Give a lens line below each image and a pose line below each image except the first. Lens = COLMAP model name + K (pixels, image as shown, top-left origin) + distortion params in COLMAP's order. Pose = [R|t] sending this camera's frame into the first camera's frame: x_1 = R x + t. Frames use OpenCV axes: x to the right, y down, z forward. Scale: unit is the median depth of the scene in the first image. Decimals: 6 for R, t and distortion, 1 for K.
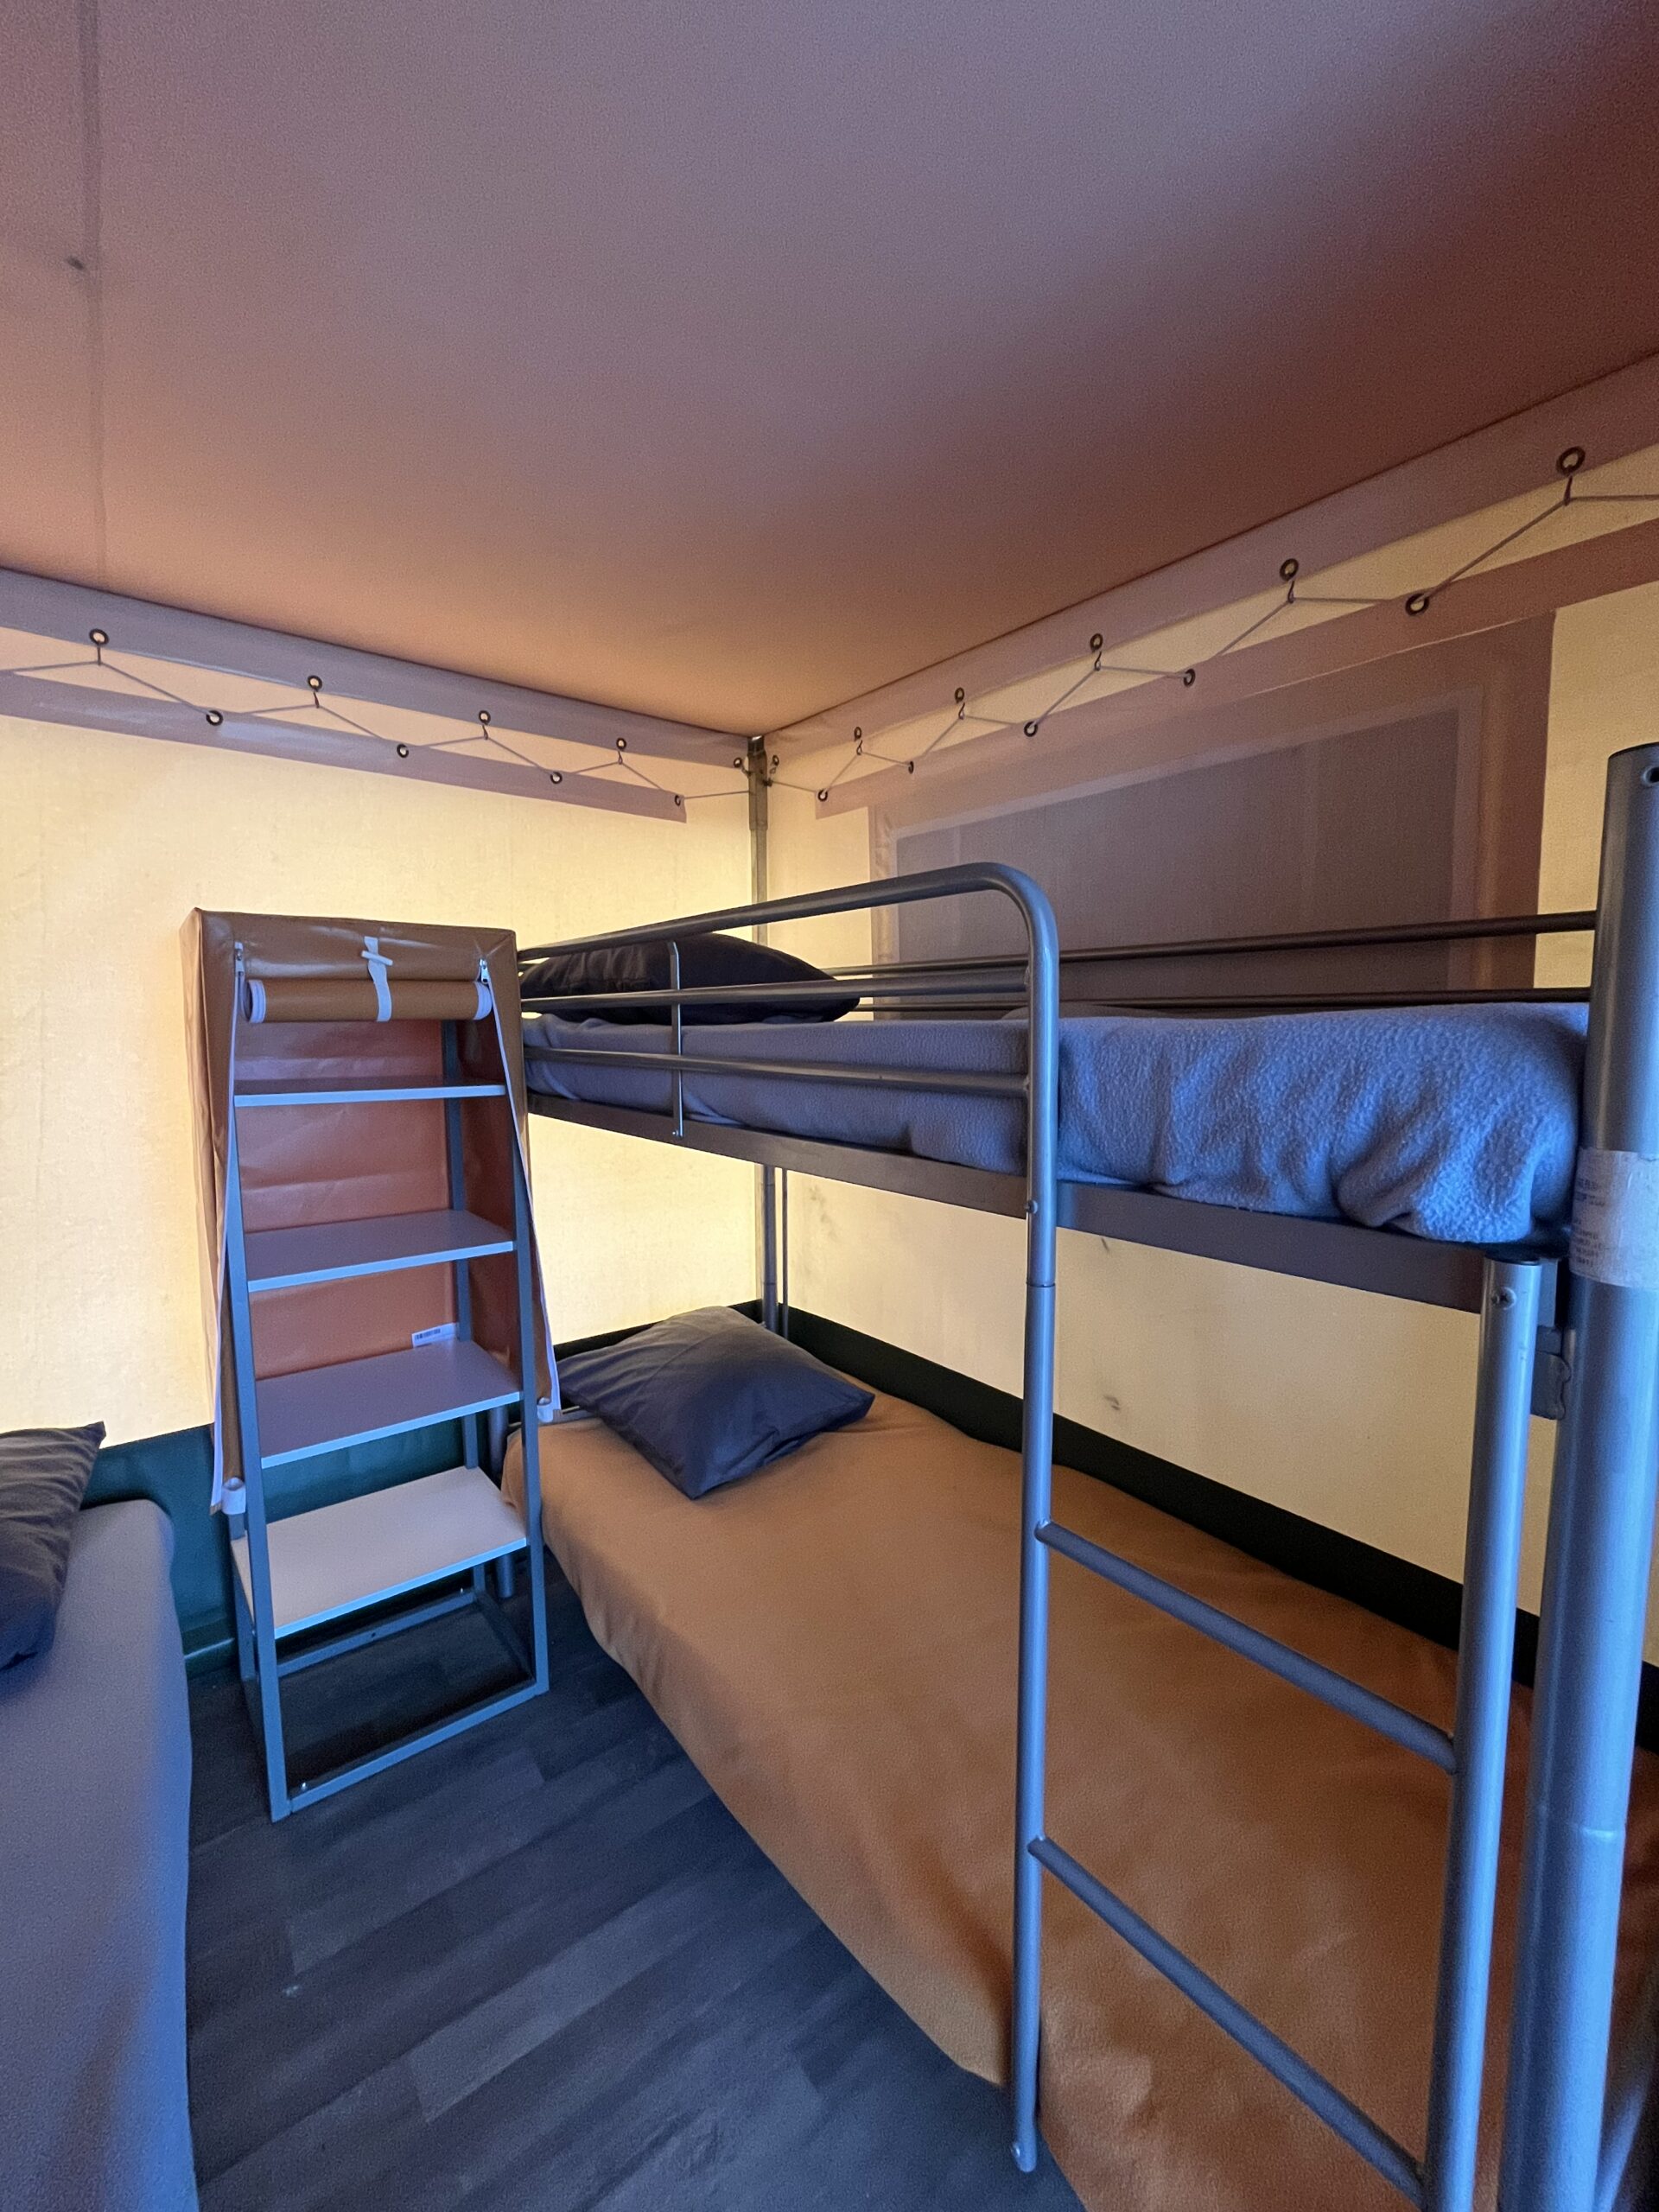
lens RADIAL K [[904.8, 0, 825.8], [0, 904.8, 1103.0], [0, 0, 1]] dist [-0.002233, 0.000692]
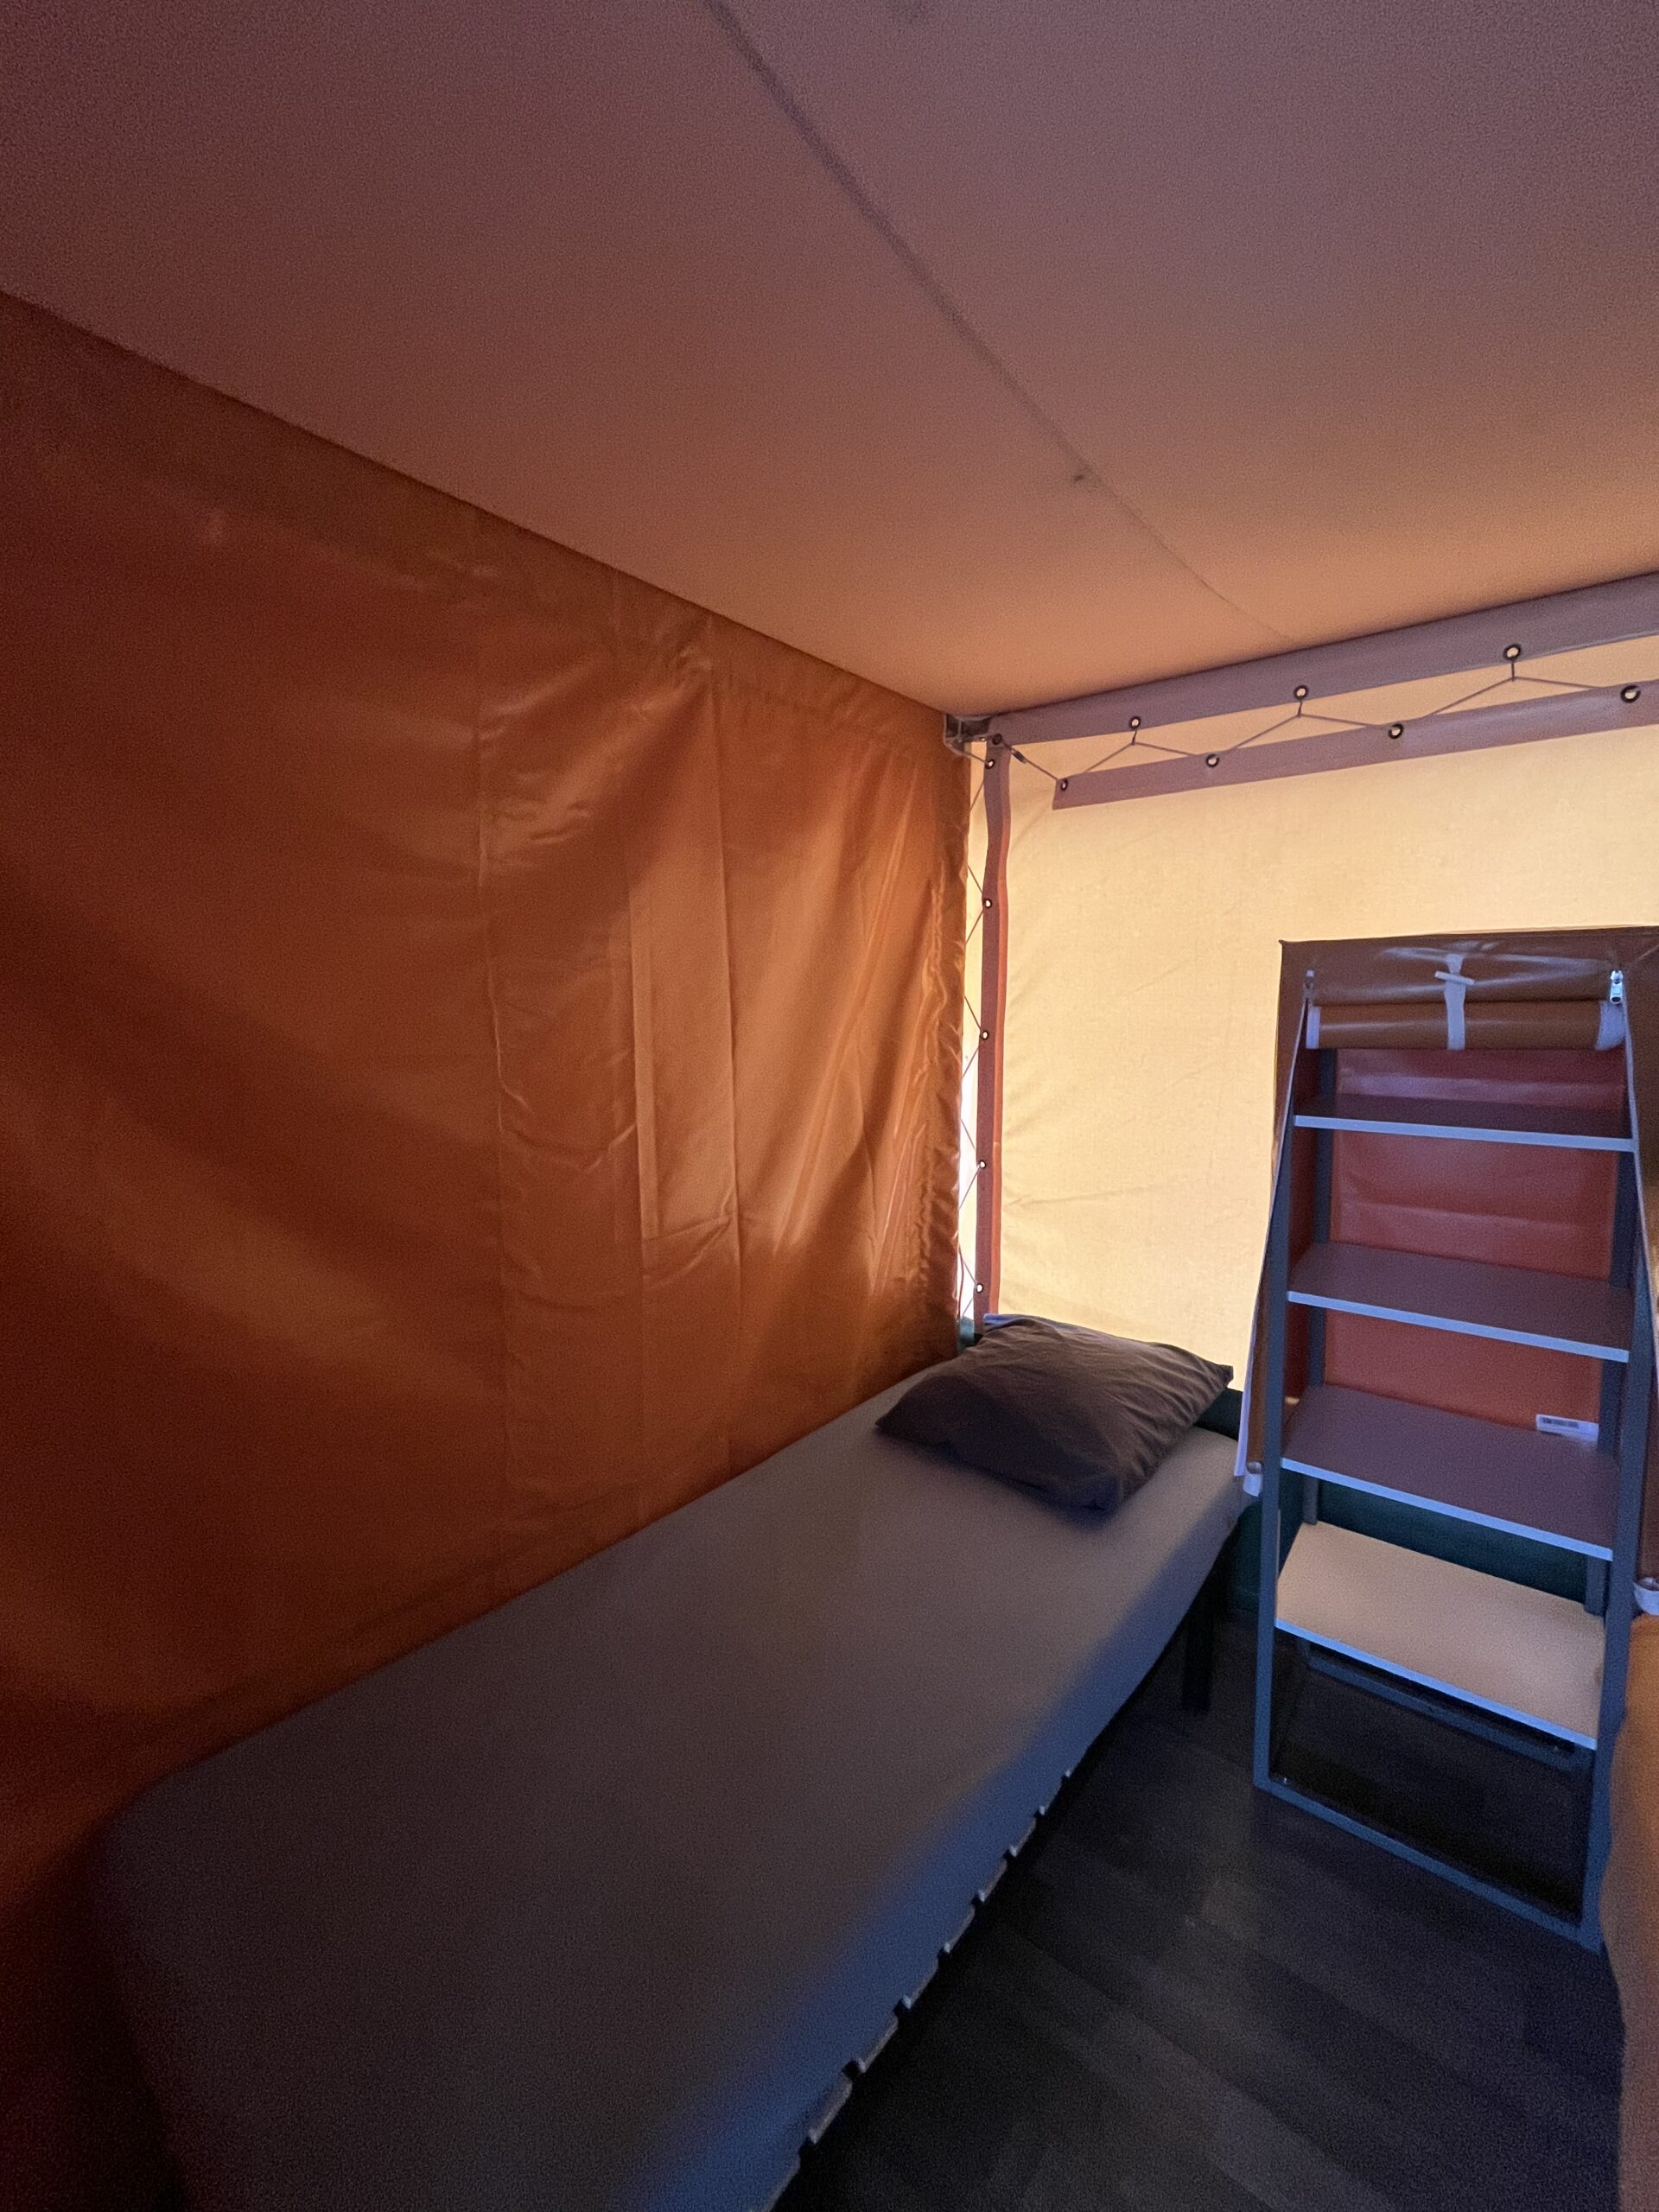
lens RADIAL K [[904.8, 0, 825.8], [0, 904.8, 1103.0], [0, 0, 1]] dist [-0.002233, 0.000692]
pose [[0.219260, 0.112243, -0.969189, 0.181697], [-0.078790, 0.992153, 0.097078, -0.060584], [0.972480, 0.055077, 0.226383, 0.169176]]
